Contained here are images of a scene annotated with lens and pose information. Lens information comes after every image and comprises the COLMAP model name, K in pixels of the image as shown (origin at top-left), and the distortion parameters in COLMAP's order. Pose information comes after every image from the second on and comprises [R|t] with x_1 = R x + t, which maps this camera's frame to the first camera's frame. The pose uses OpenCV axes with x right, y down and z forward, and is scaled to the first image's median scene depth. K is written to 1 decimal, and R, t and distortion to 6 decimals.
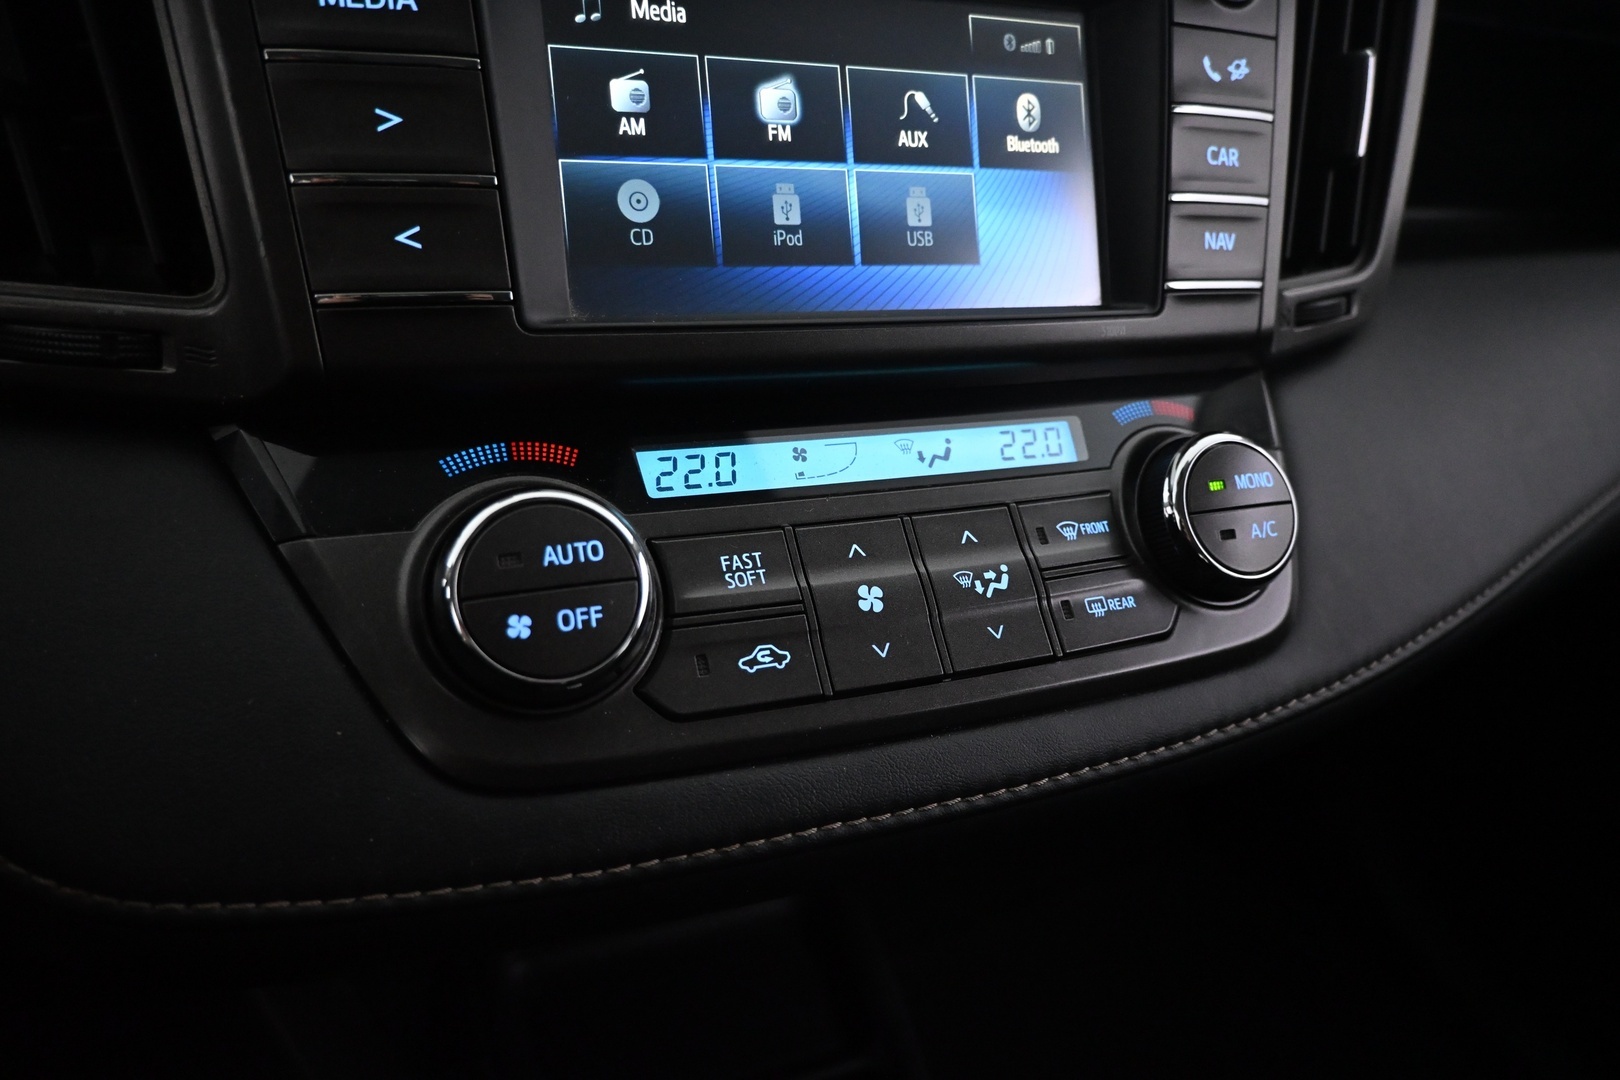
lens RADIAL K [[1118.9, 0, 817.5], [0, 1118.9, 545.7], [0, 0, 1]] dist [0.000344, 0.002835]
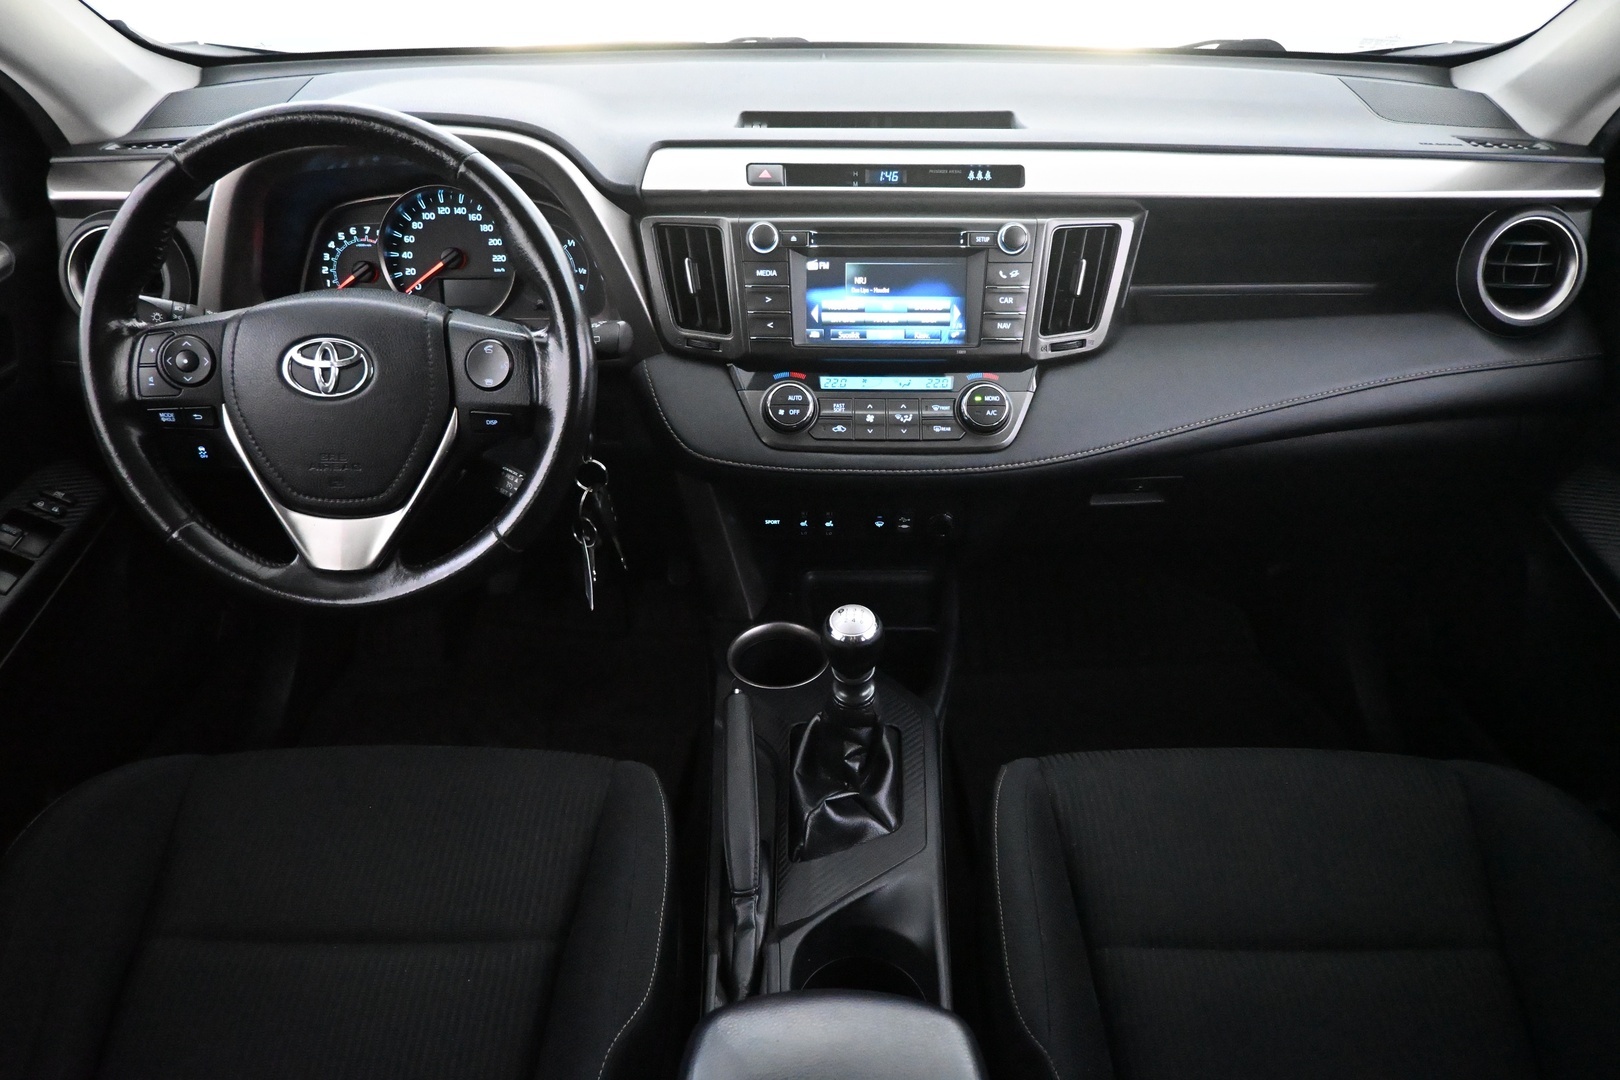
lens RADIAL K [[1118.9, 0, 818.8], [0, 1118.9, 544.8], [0, 0, 1]] dist [0.000344, 0.002835]
pose [[0.915904, 0.130932, -0.379443, 1.376866], [-0.106702, 0.990711, 0.084302, 0.168395], [0.386956, -0.036725, 0.921367, -2.610896]]
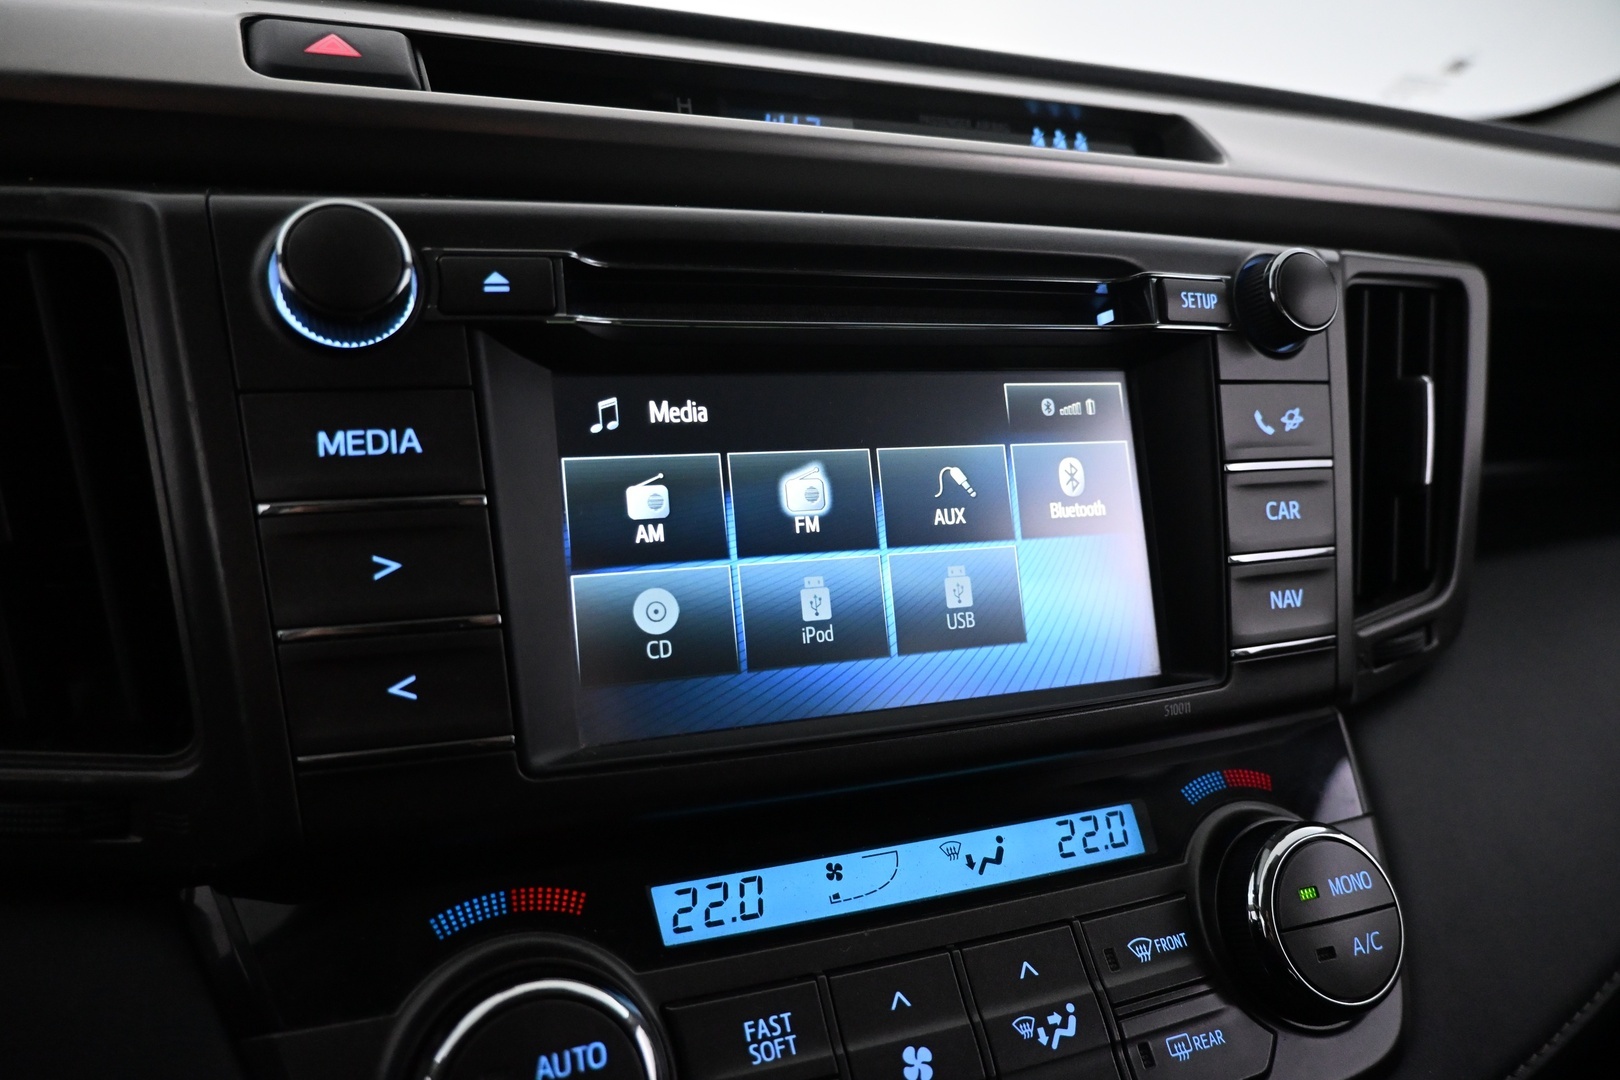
lens RADIAL K [[1118.9, 0, 816.8], [0, 1118.9, 536.3], [0, 0, 1]] dist [0.000344, 0.002835]
pose [[0.999055, -0.019469, -0.038868, 0.010442], [0.013044, 0.987165, -0.159172, -0.209721], [0.041468, 0.158515, 0.986485, 0.074239]]
